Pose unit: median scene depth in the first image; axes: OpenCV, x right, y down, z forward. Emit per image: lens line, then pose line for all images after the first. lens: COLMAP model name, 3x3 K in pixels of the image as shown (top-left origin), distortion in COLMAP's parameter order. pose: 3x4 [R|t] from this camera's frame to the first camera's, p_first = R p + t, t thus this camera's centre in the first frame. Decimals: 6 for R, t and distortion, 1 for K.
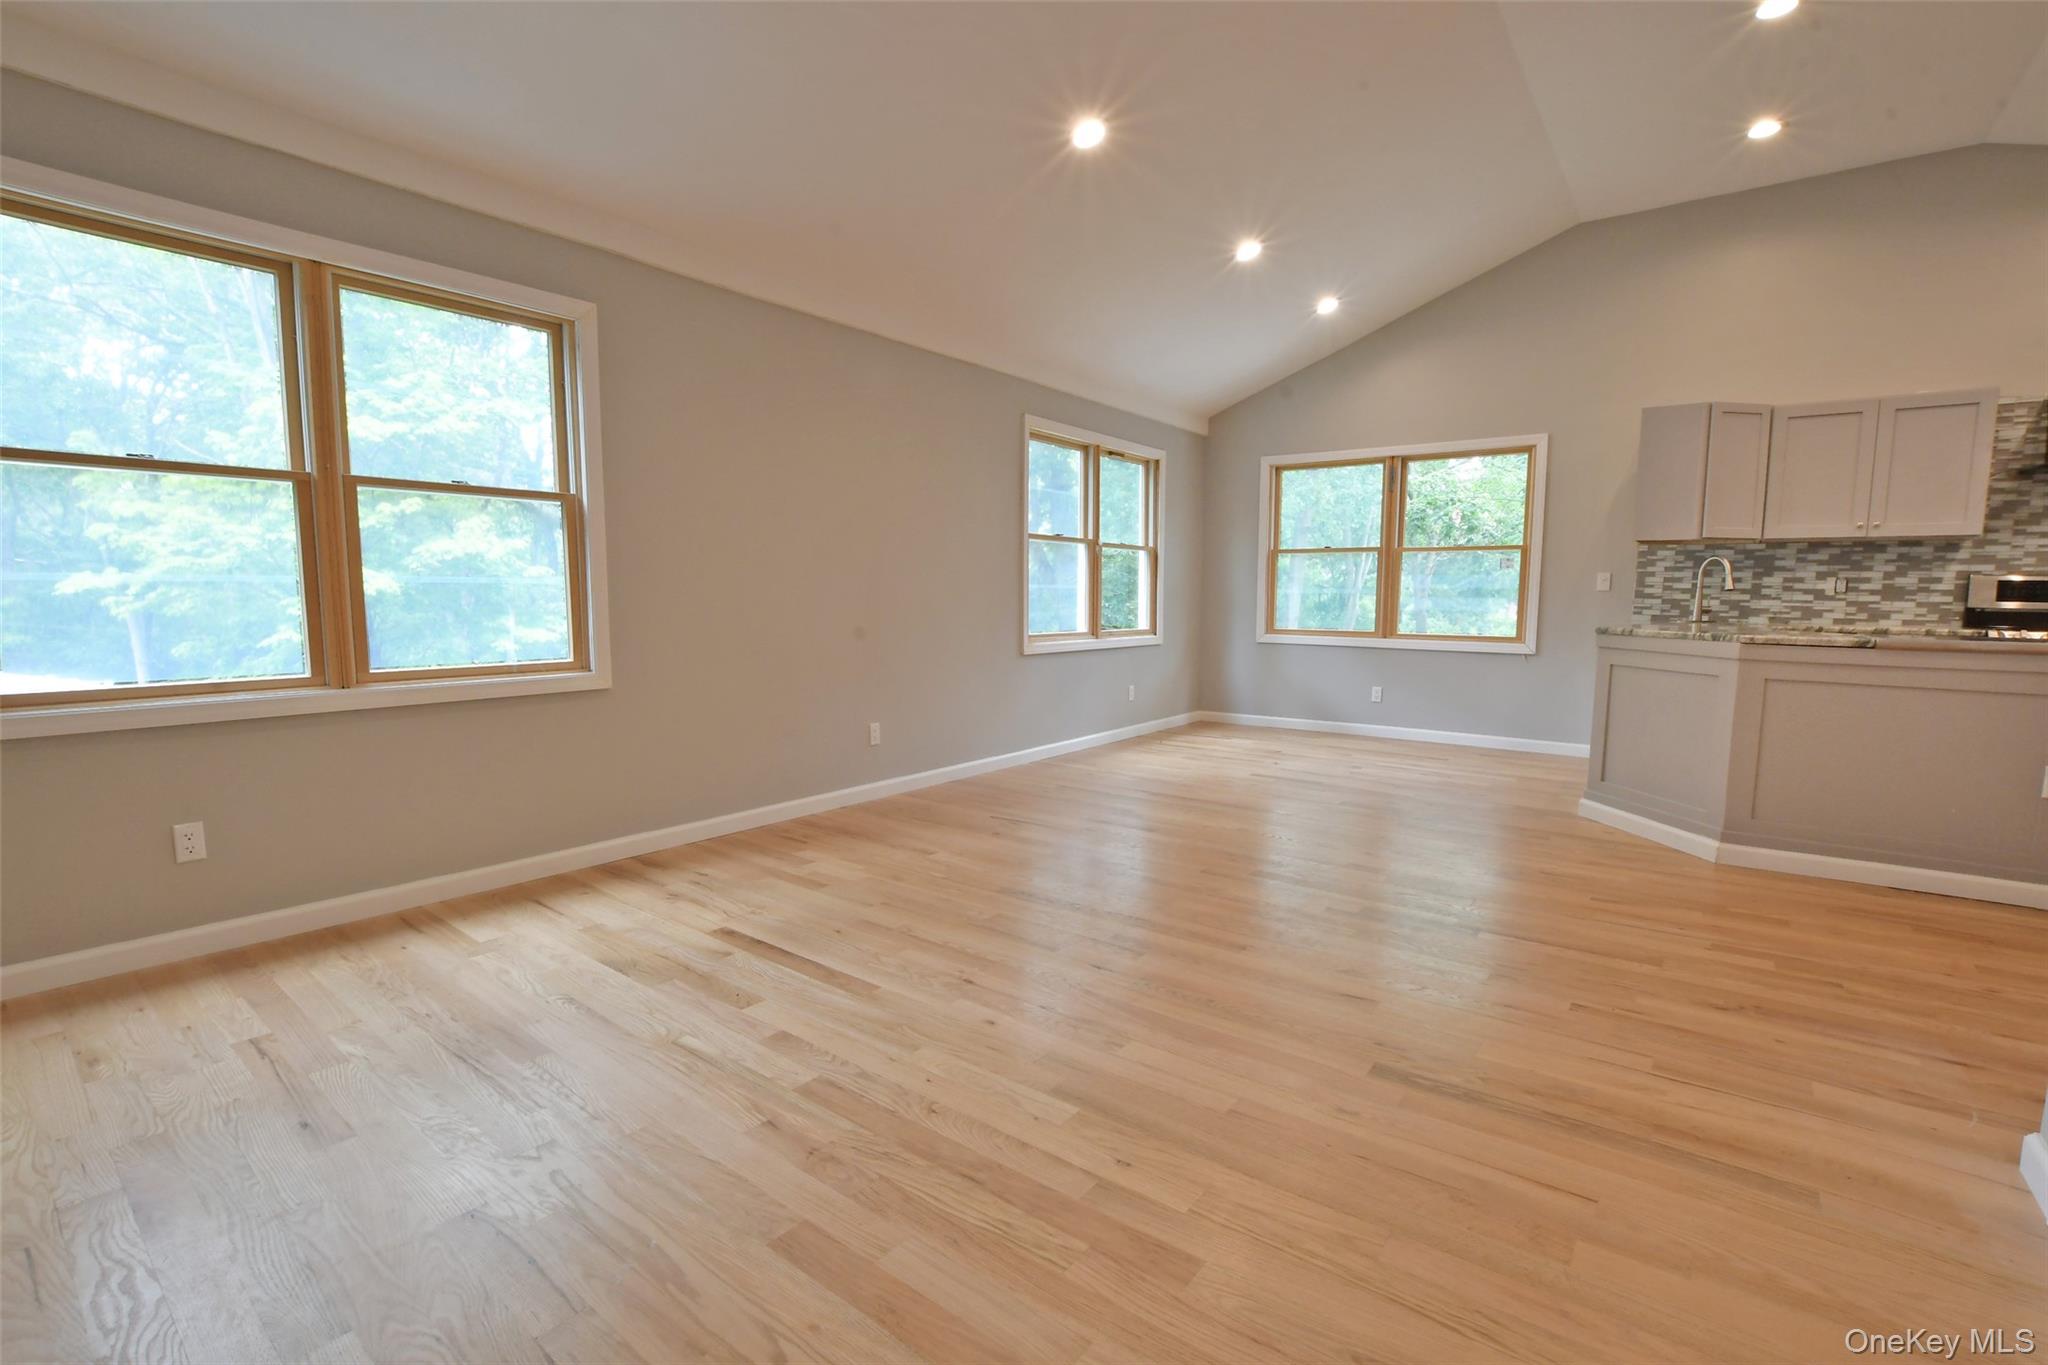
lens RADIAL K [[907.6, 0, 1009.9], [0, 907.6, 697.7], [0, 0, 1]] dist [-0.037428, 0.007022]
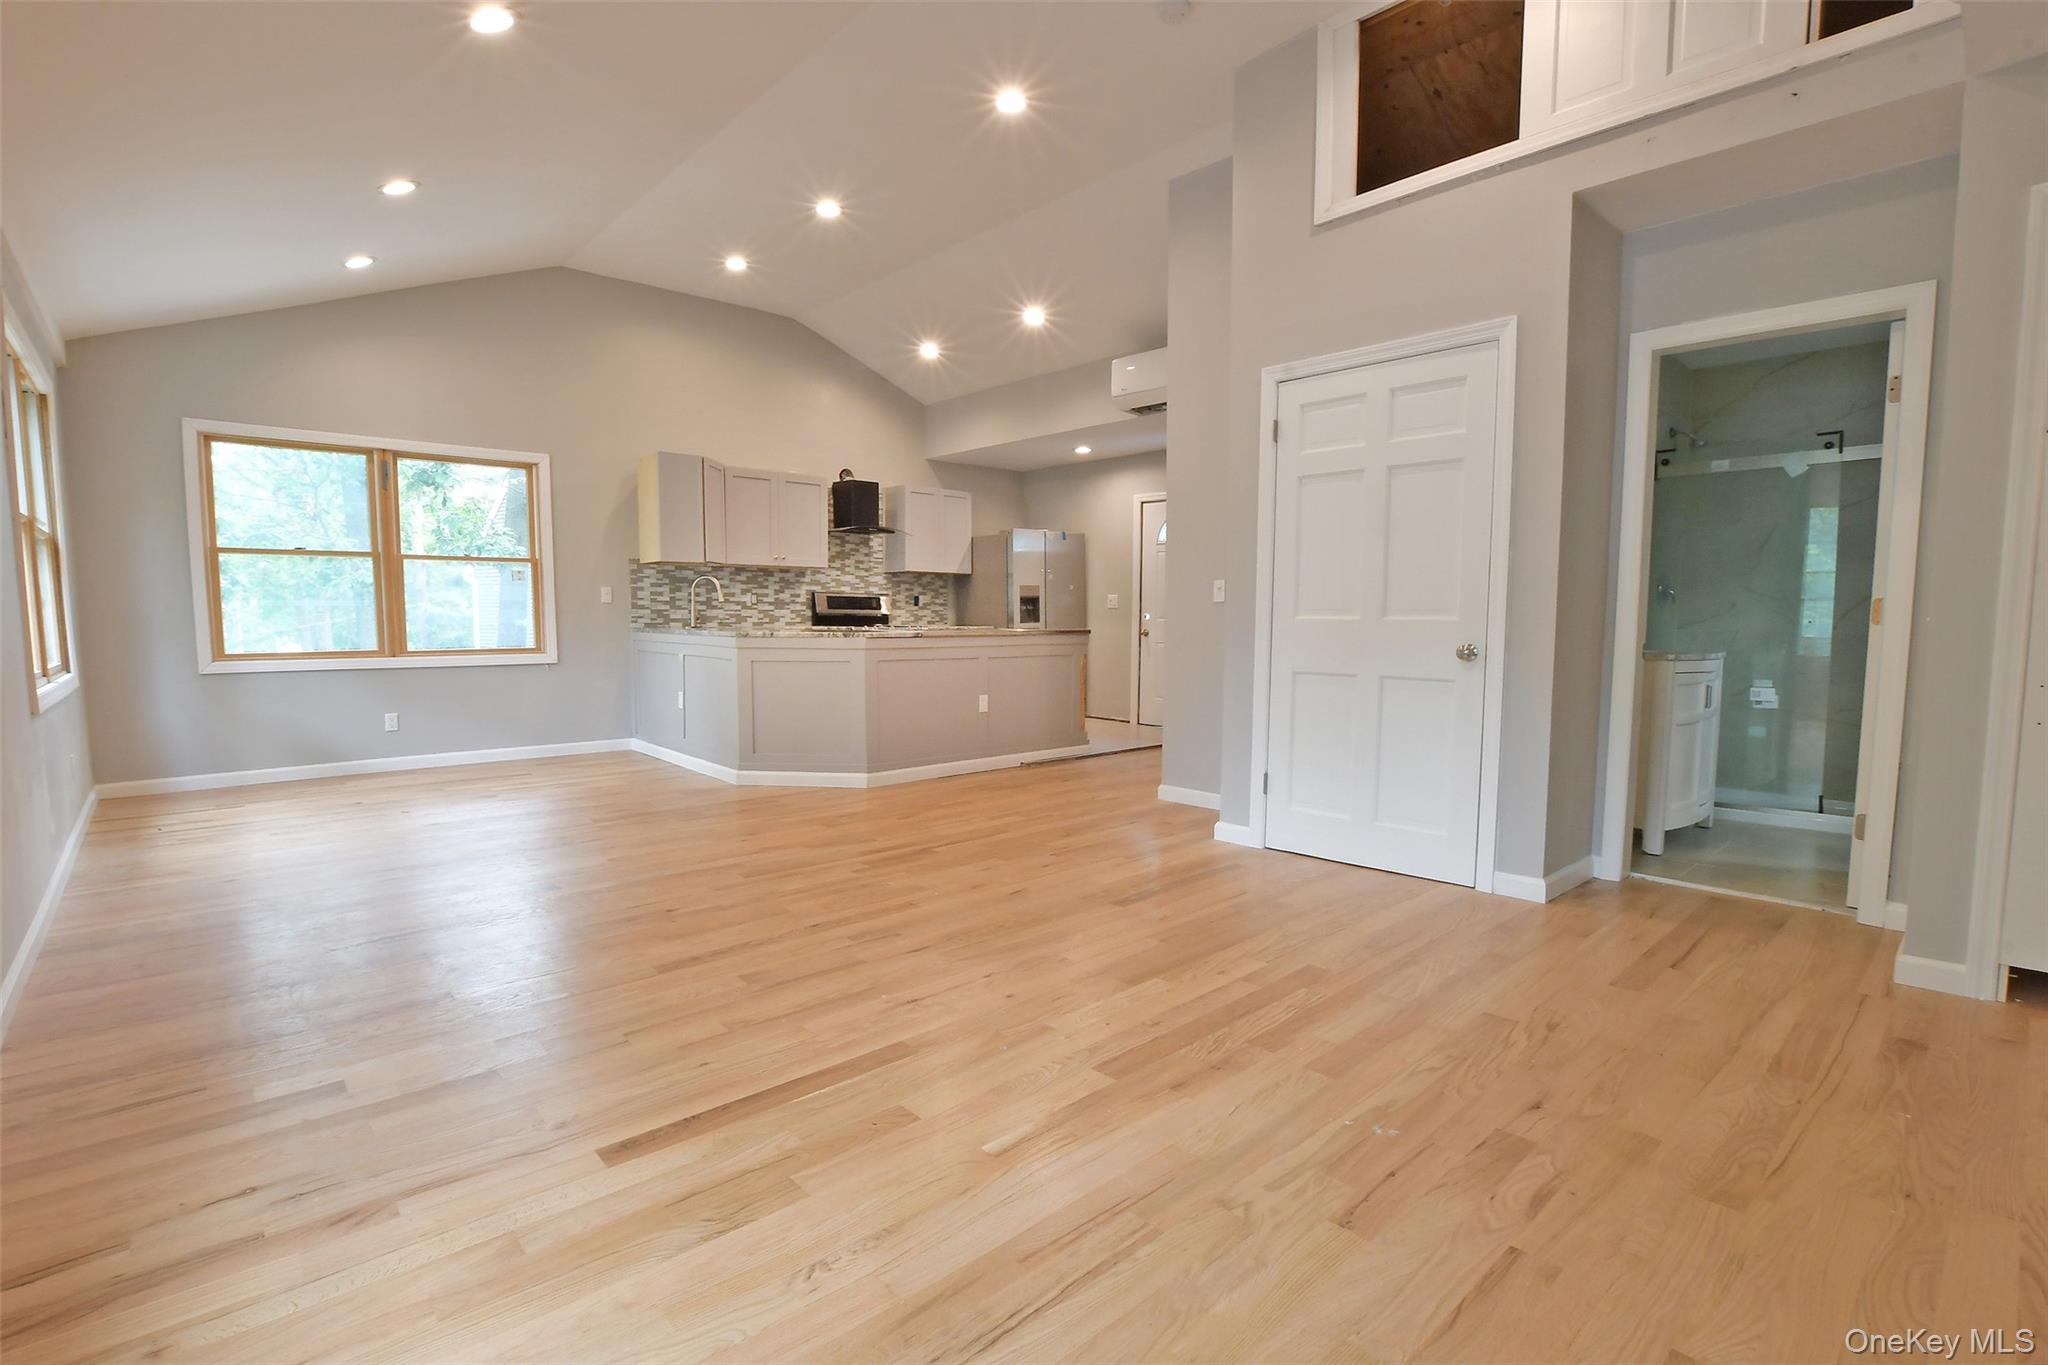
lens RADIAL K [[954.8, 0, 1005.6], [0, 954.8, 697.0], [0, 0, 1]] dist [-0.037450, 0.008203]
pose [[0.178258, -0.091925, 0.979680, -0.518983], [0.110579, 0.991191, 0.072885, -0.039290], [-0.977751, 0.095340, 0.186853, 0.350049]]
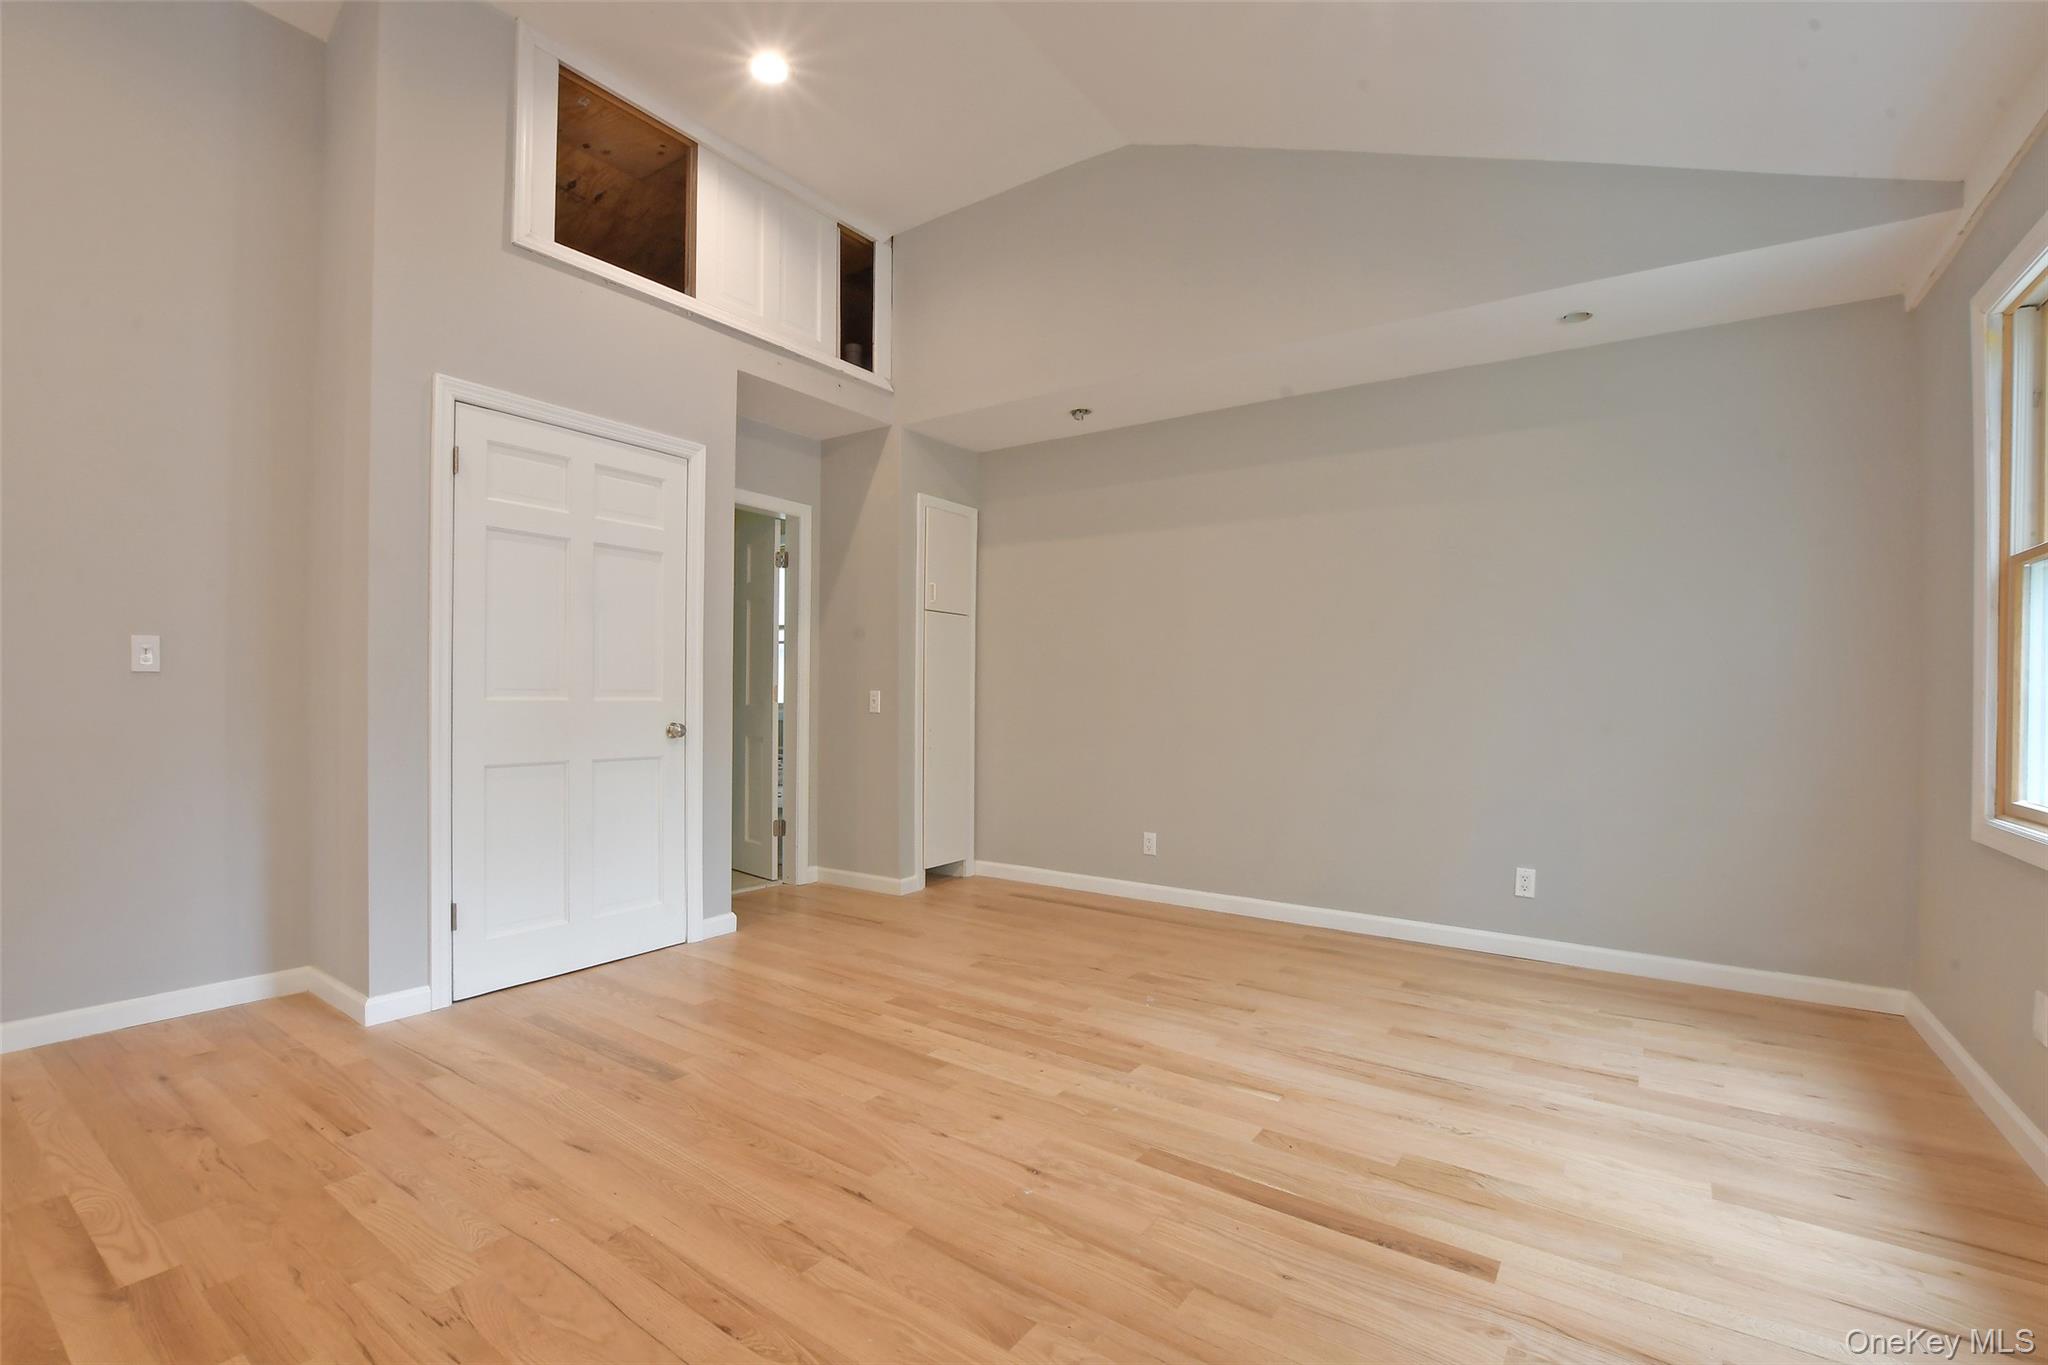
lens RADIAL K [[907.6, 0, 1009.9], [0, 907.6, 697.7], [0, 0, 1]] dist [-0.037428, 0.007022]
pose [[-0.998758, -0.014991, -0.047526, 0.009296], [-0.020179, 0.993658, 0.110623, -0.097931], [0.045566, 0.111445, -0.992725, 0.898555]]
